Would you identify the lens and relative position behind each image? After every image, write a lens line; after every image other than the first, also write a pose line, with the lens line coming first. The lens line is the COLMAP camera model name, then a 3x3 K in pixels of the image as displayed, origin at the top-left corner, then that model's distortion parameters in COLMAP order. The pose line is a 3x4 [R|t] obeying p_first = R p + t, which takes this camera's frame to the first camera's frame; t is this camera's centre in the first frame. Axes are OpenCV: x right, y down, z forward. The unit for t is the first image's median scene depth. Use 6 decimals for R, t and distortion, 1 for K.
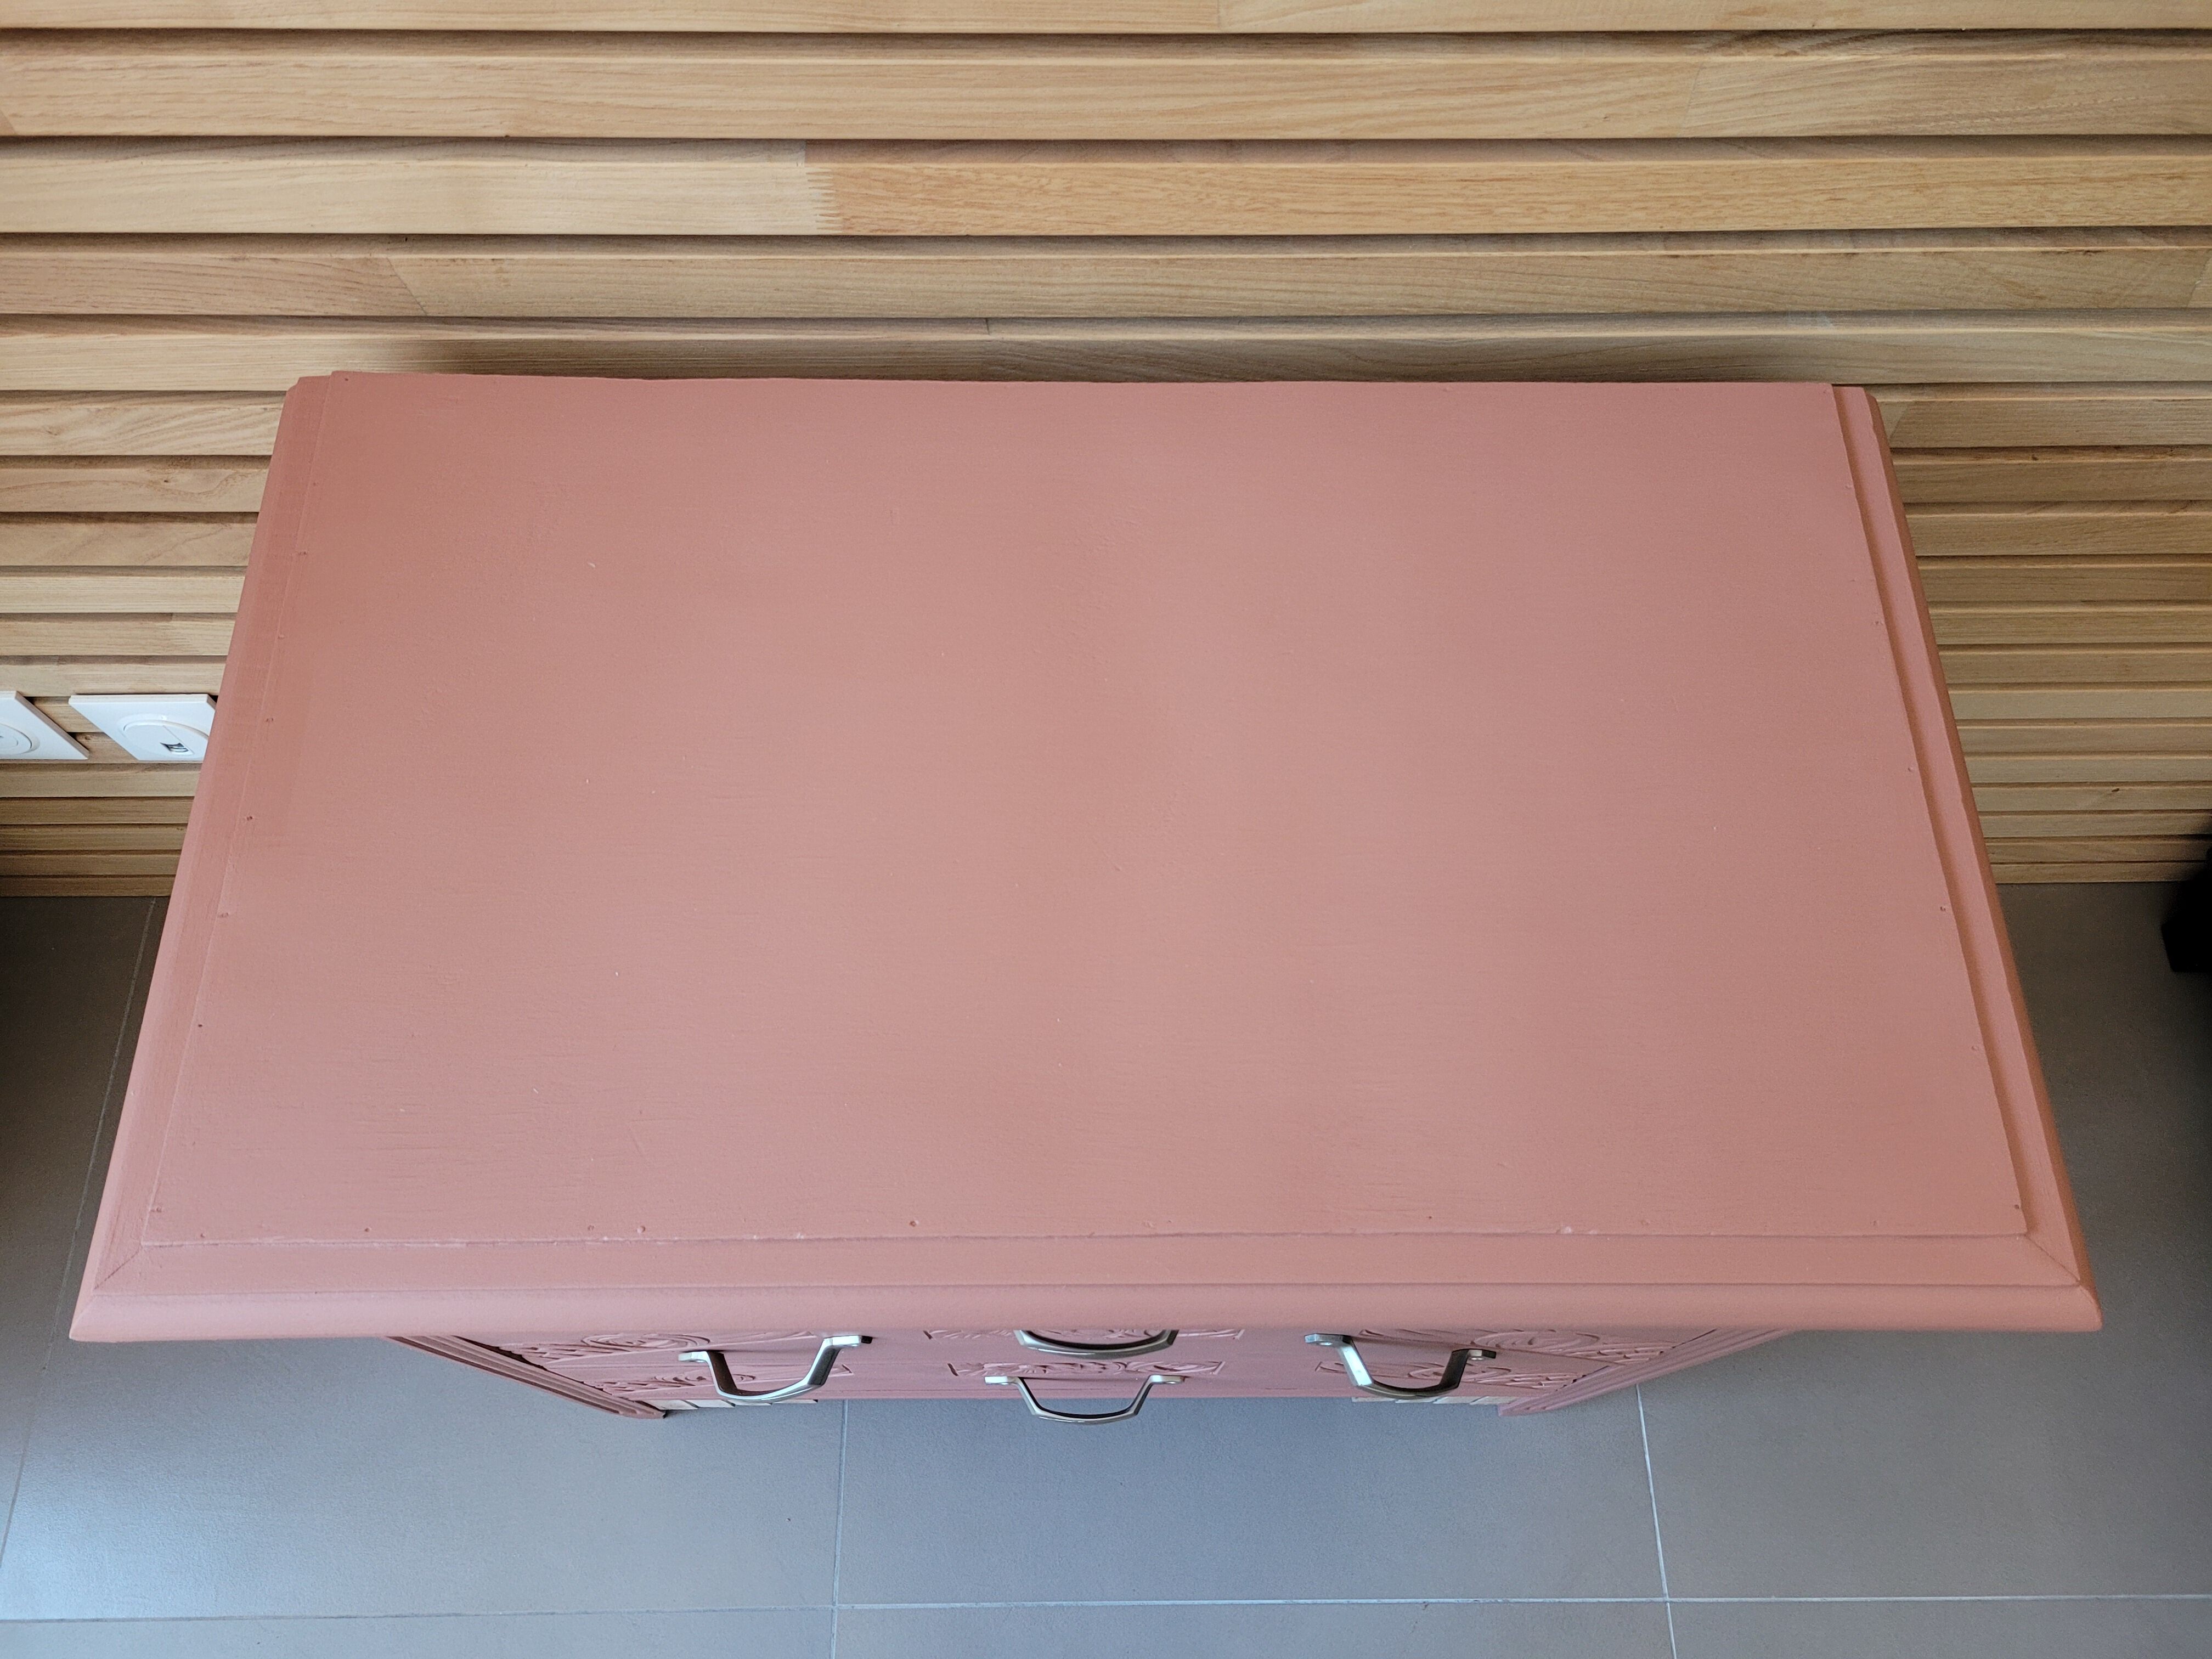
lens RADIAL K [[1689.6, 0, 1101.9], [0, 1689.6, 829.1], [0, 0, 1]] dist [0.051071, -0.054595]
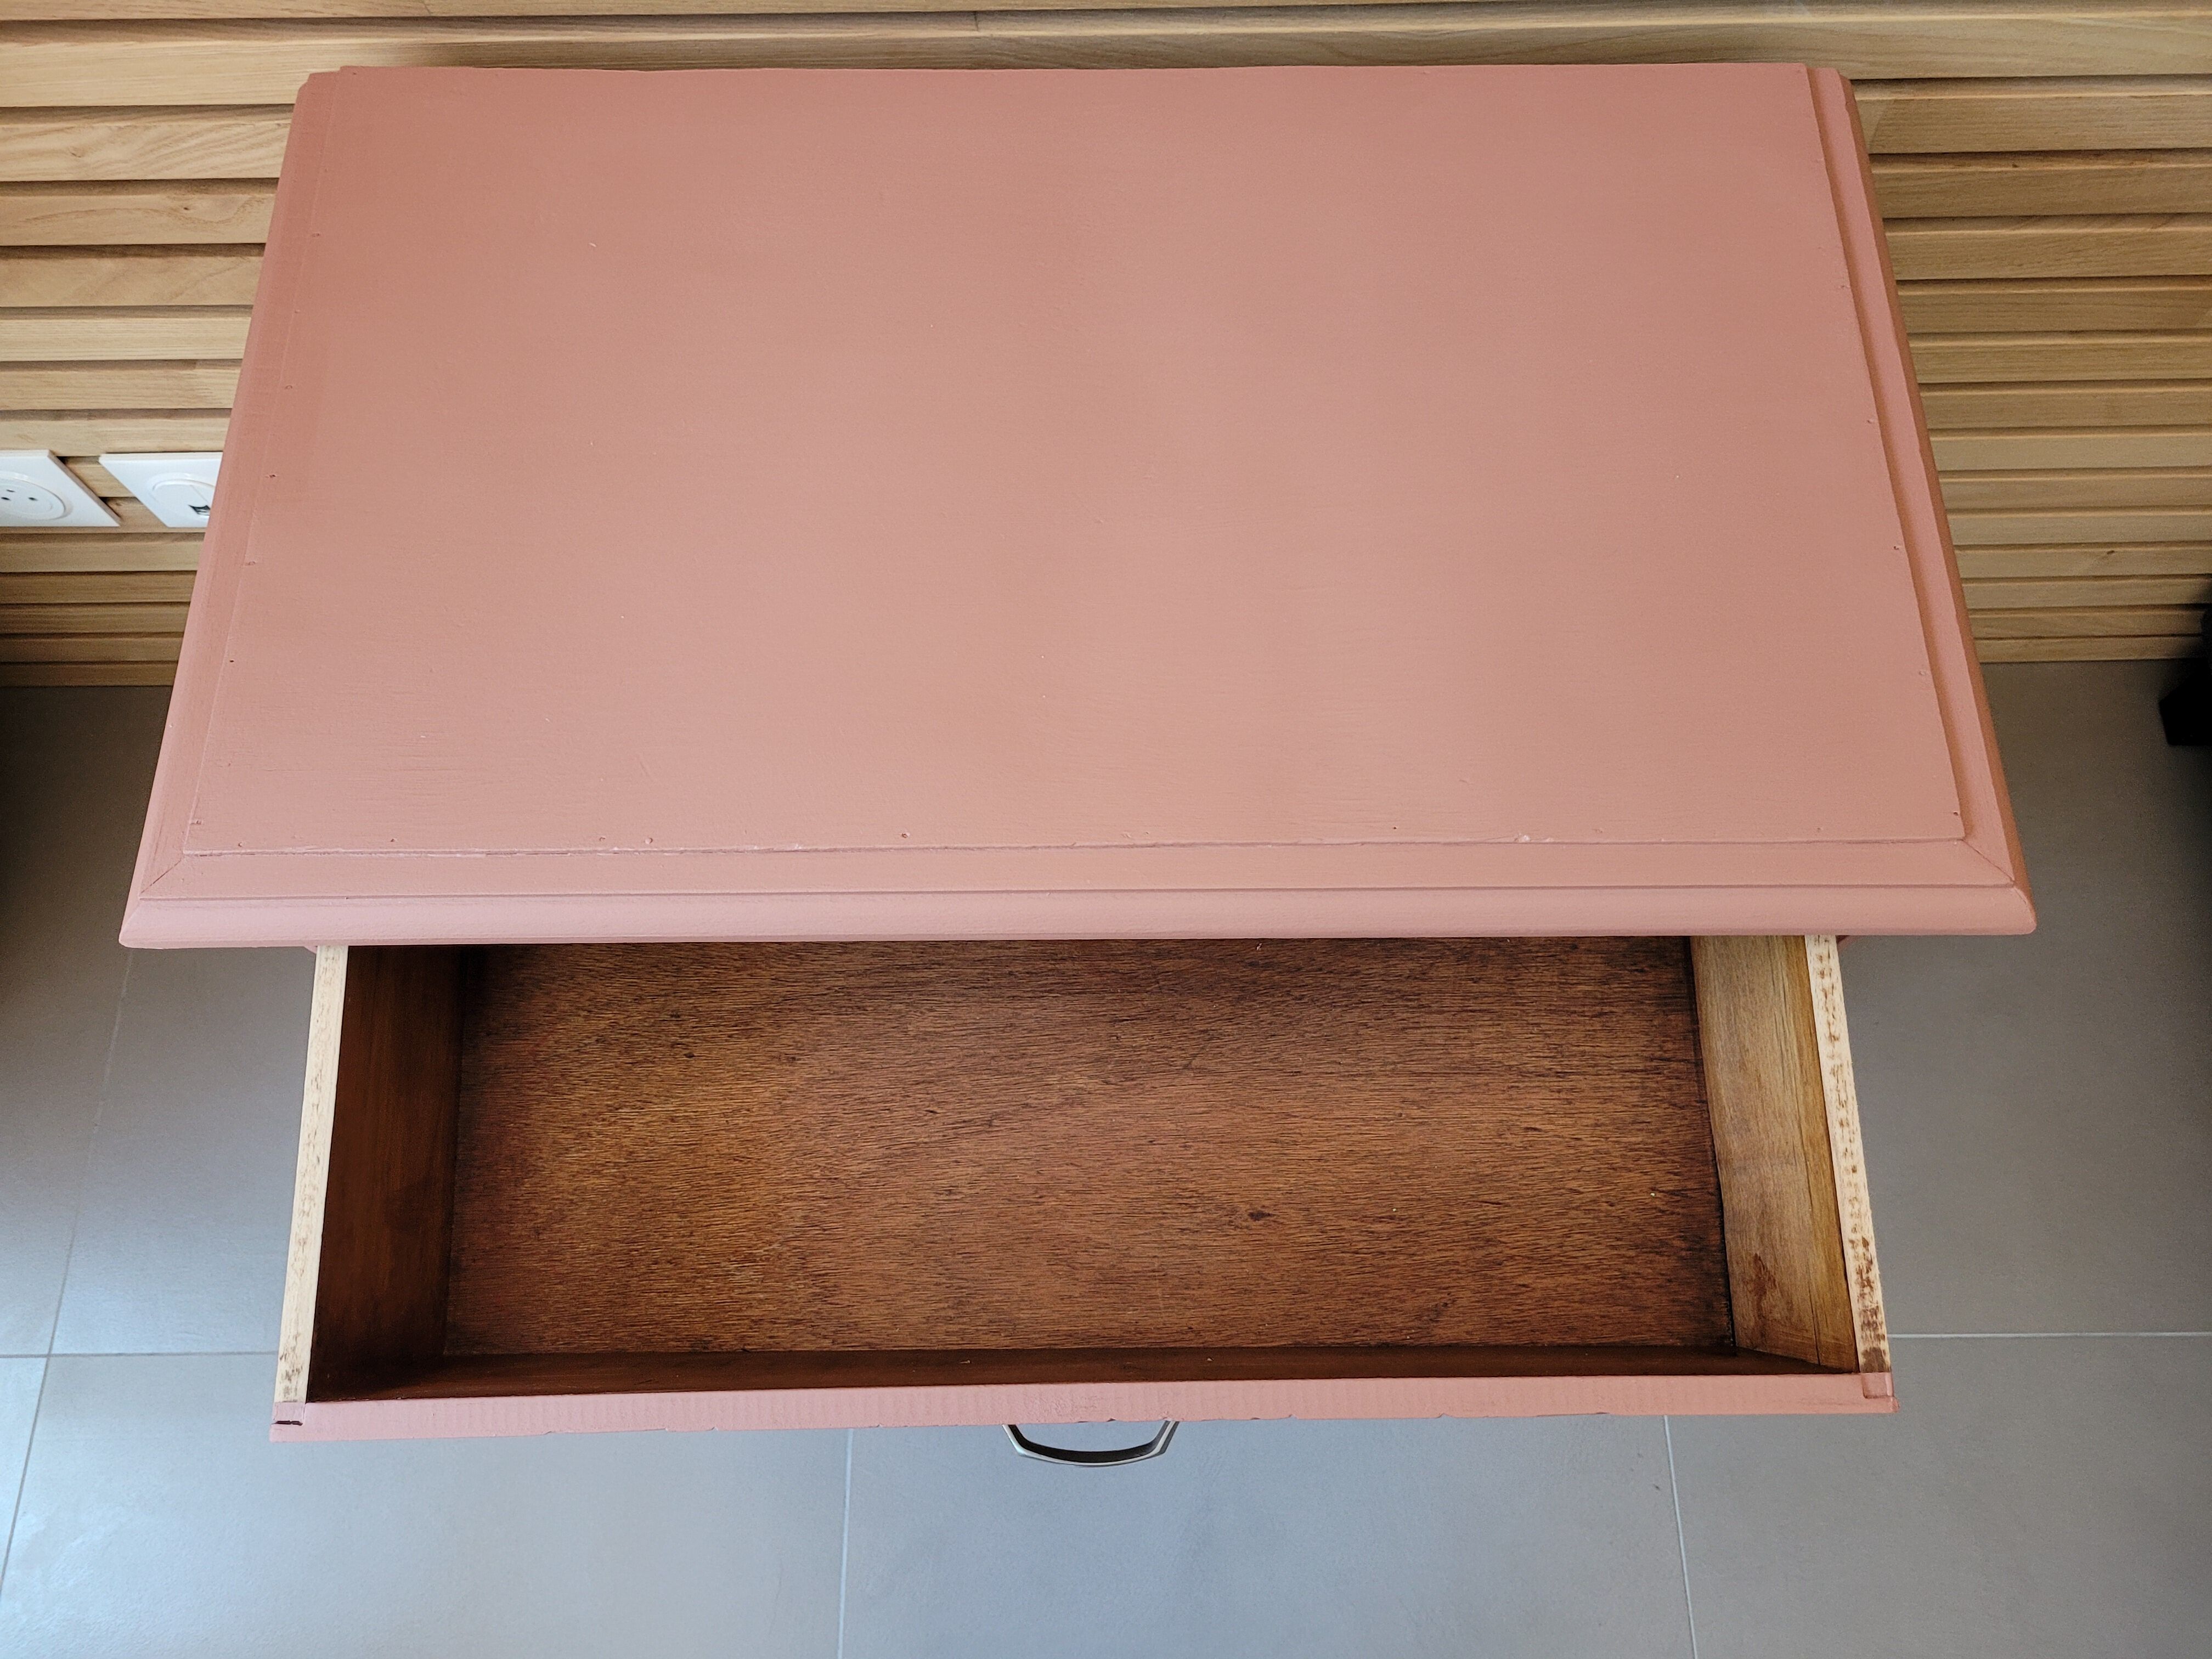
lens RADIAL K [[1705.7, 0, 1106.2], [0, 1705.7, 829.5], [0, 0, 1]] dist [0.041181, -0.047593]
pose [[0.999845, -0.005086, -0.016836, 0.022812], [0.005798, 0.999078, 0.042540, 0.129143], [0.016604, -0.042631, 0.998953, -0.043753]]
